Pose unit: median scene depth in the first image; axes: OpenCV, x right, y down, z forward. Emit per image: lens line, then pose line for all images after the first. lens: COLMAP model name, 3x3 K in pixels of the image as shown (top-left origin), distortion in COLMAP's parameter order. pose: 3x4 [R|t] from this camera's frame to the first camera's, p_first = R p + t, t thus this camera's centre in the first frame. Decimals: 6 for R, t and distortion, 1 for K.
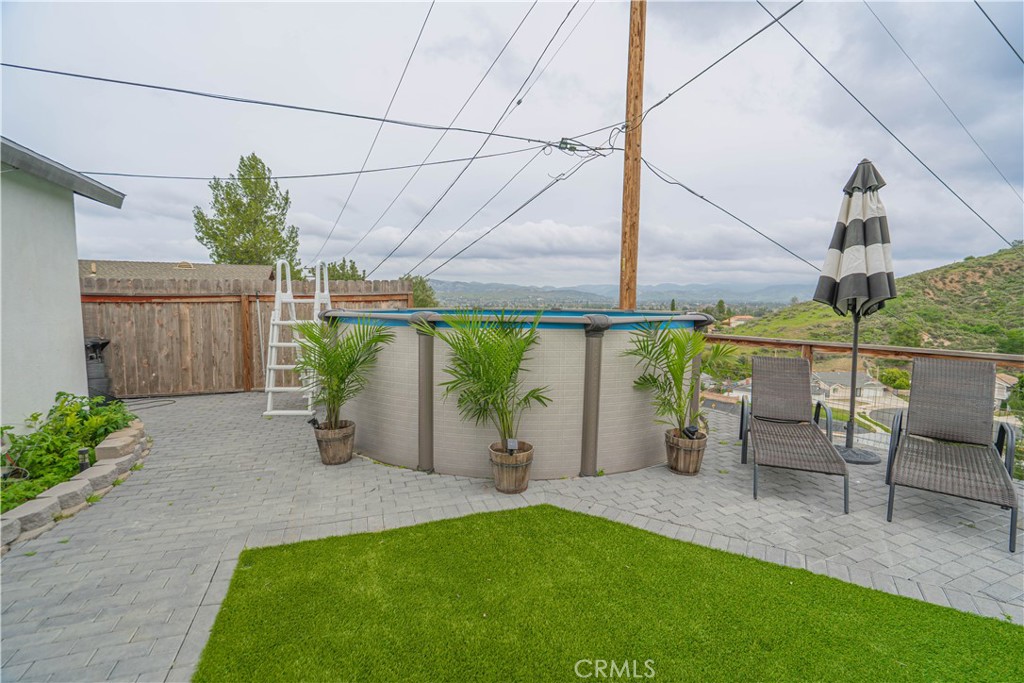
lens RADIAL K [[457.5, 0, 515.5], [0, 457.5, 345.3], [0, 0, 1]] dist [-0.002268, 0.000045]
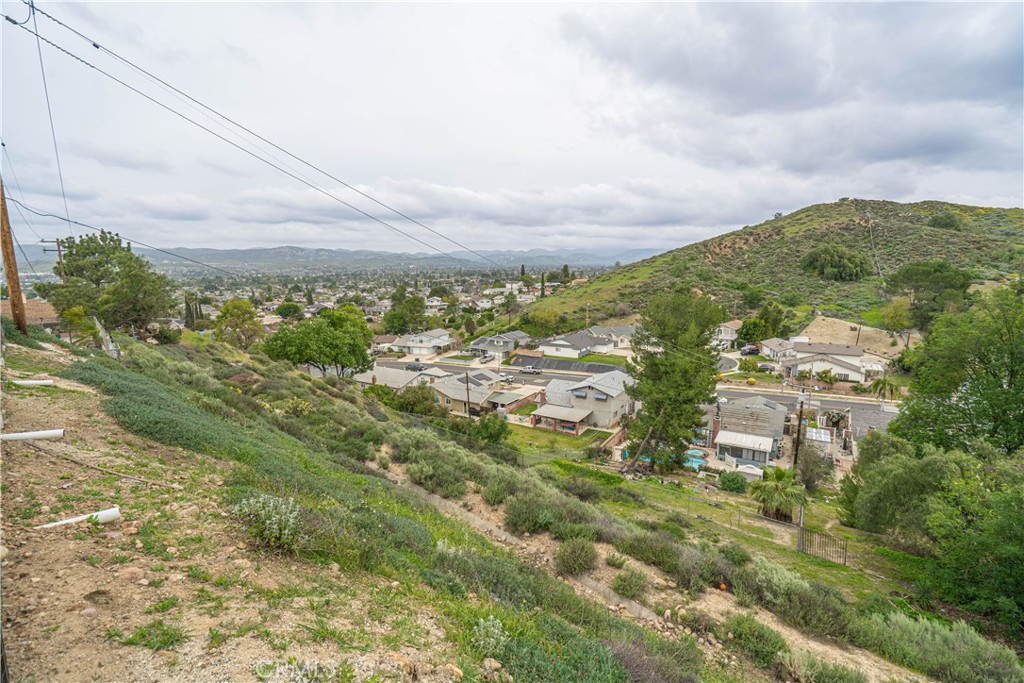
lens RADIAL K [[459.4, 0, 516.7], [0, 459.4, 339.4], [0, 0, 1]] dist [0.000999, 0.000703]
pose [[0.965202, -0.057779, 0.255041, 0.438531], [0.042604, 0.996999, 0.064633, 0.020834], [-0.258010, -0.051519, 0.964768, -0.312019]]
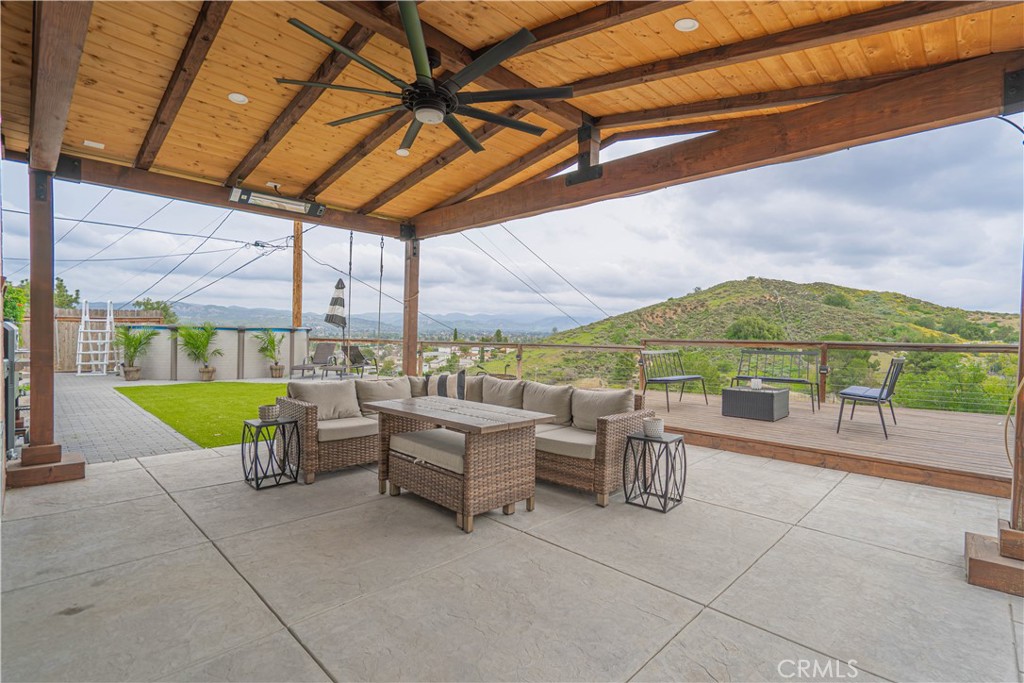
lens RADIAL K [[482.5, 0, 514.6], [0, 482.5, 344.3], [0, 0, 1]] dist [-0.001214, 0.000862]
pose [[0.906523, -0.004360, 0.422133, 0.056690], [0.032739, 0.997661, -0.060004, 0.037543], [-0.420884, 0.068215, 0.904546, -0.322270]]
